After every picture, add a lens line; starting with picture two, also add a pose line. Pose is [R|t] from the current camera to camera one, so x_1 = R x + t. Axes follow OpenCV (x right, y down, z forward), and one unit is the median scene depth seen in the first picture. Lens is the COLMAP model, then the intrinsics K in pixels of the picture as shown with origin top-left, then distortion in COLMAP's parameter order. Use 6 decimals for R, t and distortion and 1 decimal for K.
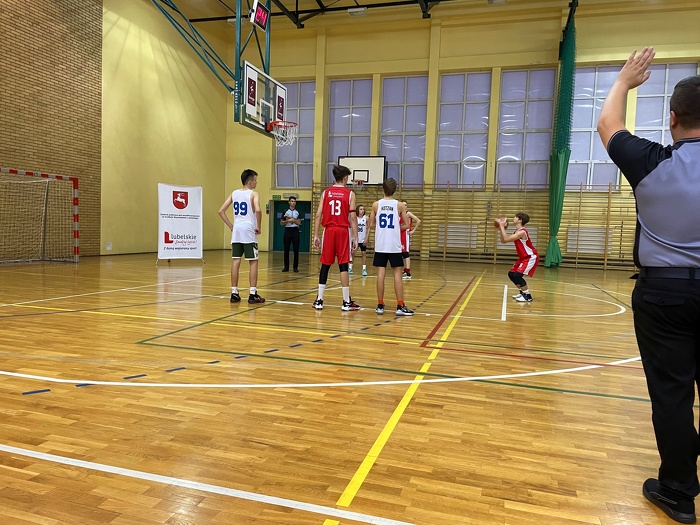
lens RADIAL K [[532.0, 0, 352.4], [0, 532.0, 264.4], [0, 0, 1]] dist [0.084821, -0.107673]
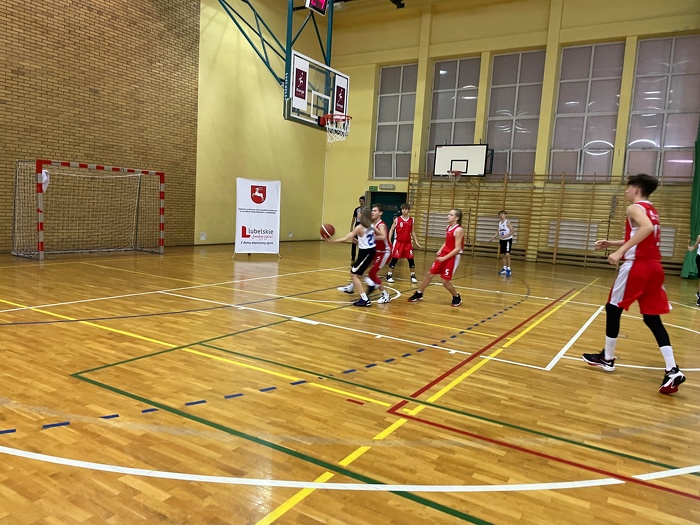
lens RADIAL K [[530.1, 0, 343.3], [0, 530.1, 263.0], [0, 0, 1]] dist [0.090386, -0.120878]
pose [[0.963892, 0.046697, -0.262168, 0.096498], [-0.039143, 0.998656, 0.033967, -0.032542], [0.263402, -0.022478, 0.964424, 0.085876]]
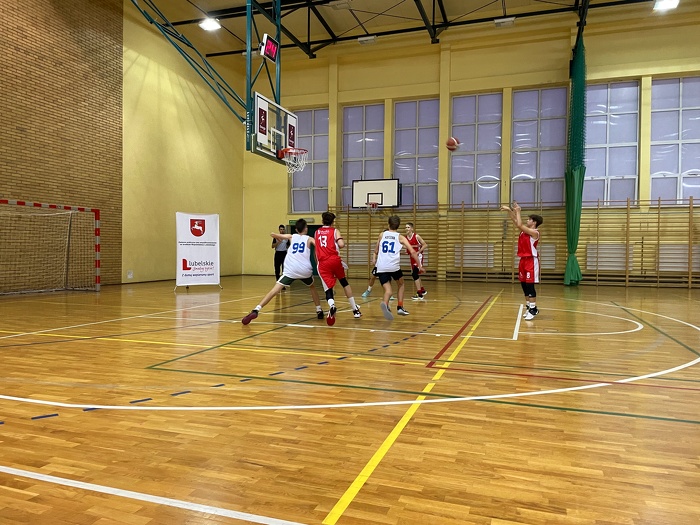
lens RADIAL K [[532.3, 0, 350.0], [0, 532.3, 262.5], [0, 0, 1]] dist [0.086656, -0.112303]
pose [[0.998760, -0.024904, -0.043117, 0.012250], [0.022881, 0.998643, -0.046784, 0.000903], [0.044224, 0.045740, 0.997974, -0.004822]]
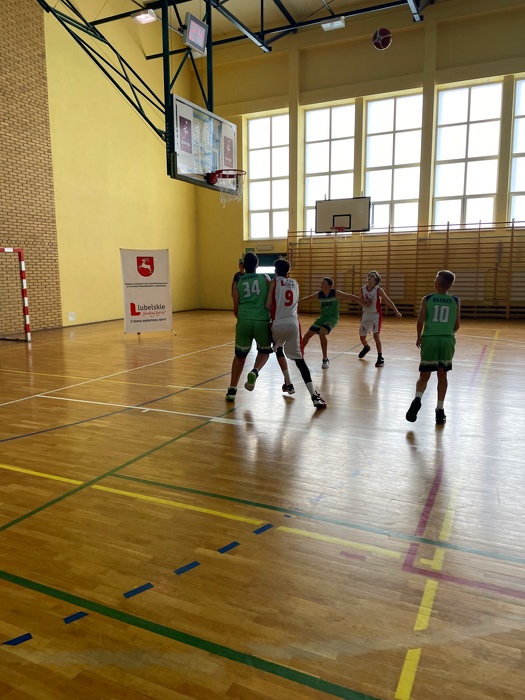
lens RADIAL K [[523.7, 0, 262.5], [0, 523.7, 350.0], [0, 0, 1]] dist [0.081874, -0.109232]
pose [[0.986683, -0.020657, -0.161338, 0.028236], [0.034825, 0.995730, 0.085492, -0.049569], [0.158883, -0.089972, 0.983189, 0.160679]]
